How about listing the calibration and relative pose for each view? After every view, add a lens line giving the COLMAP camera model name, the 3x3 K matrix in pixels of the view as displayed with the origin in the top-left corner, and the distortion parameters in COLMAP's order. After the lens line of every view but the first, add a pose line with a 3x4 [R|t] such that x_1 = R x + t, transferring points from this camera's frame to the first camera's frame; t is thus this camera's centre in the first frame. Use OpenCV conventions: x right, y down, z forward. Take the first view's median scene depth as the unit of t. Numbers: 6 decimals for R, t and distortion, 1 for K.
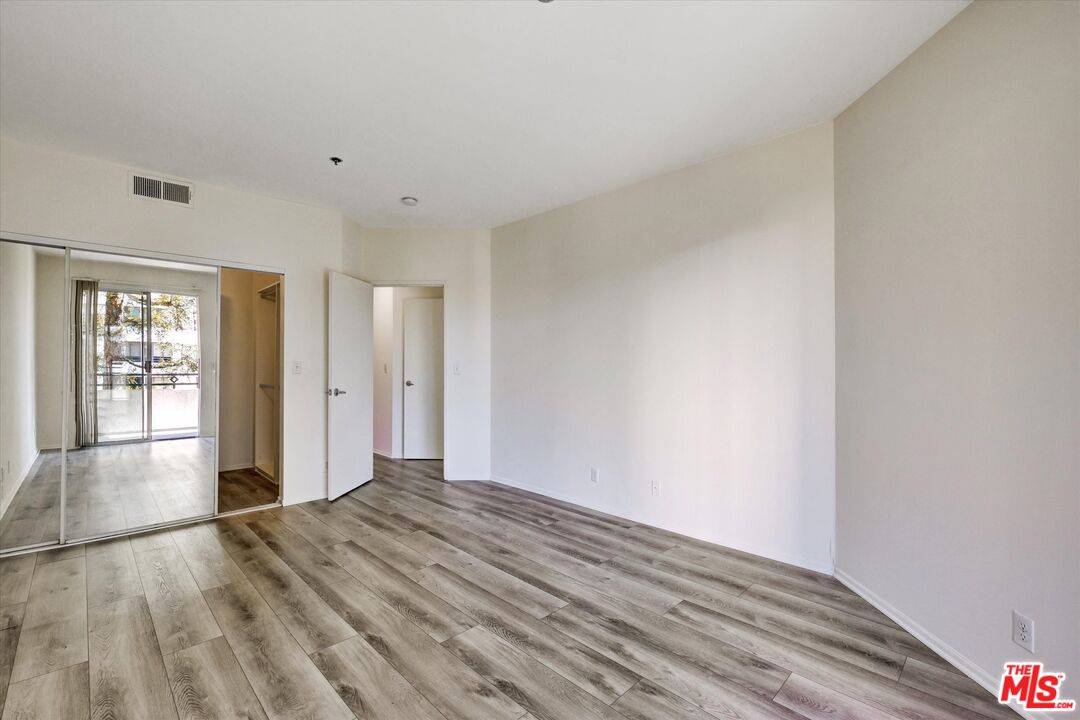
lens RADIAL K [[466.1, 0, 536.6], [0, 466.1, 356.8], [0, 0, 1]] dist [-0.002283, 0.000043]
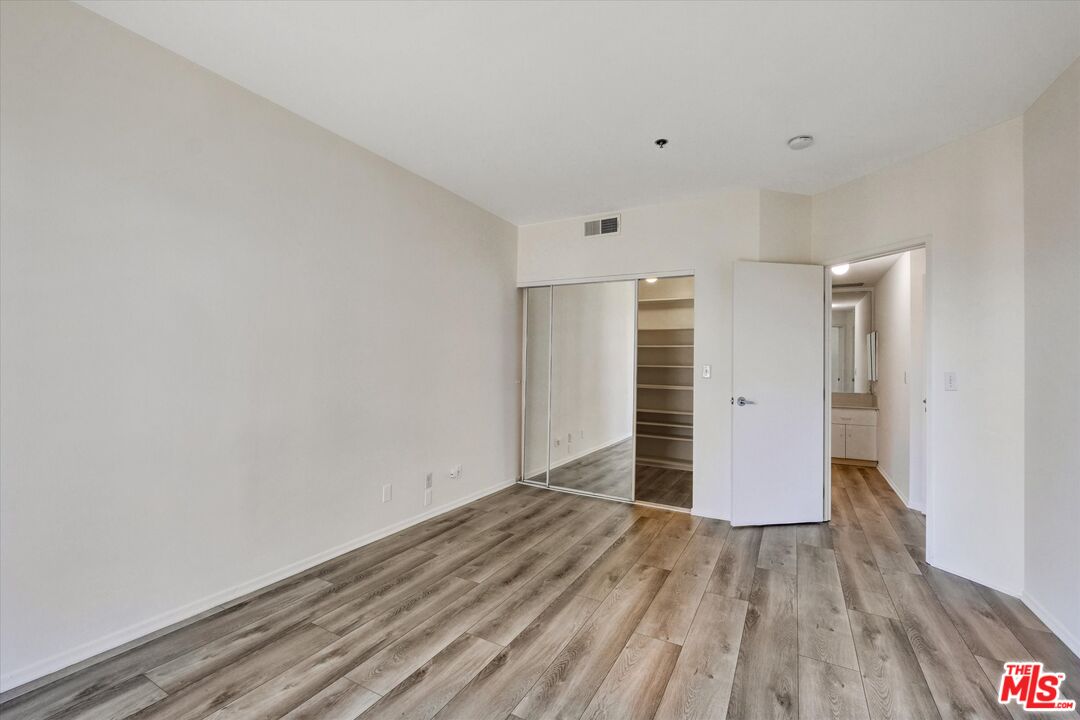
lens RADIAL K [[466.1, 0, 536.6], [0, 466.1, 356.8], [0, 0, 1]] dist [-0.002283, 0.000043]
pose [[0.287927, -0.009191, -0.957608, 0.365621], [-0.004025, 0.999933, -0.010808, 0.006124], [0.957644, 0.006966, 0.287871, 0.511236]]
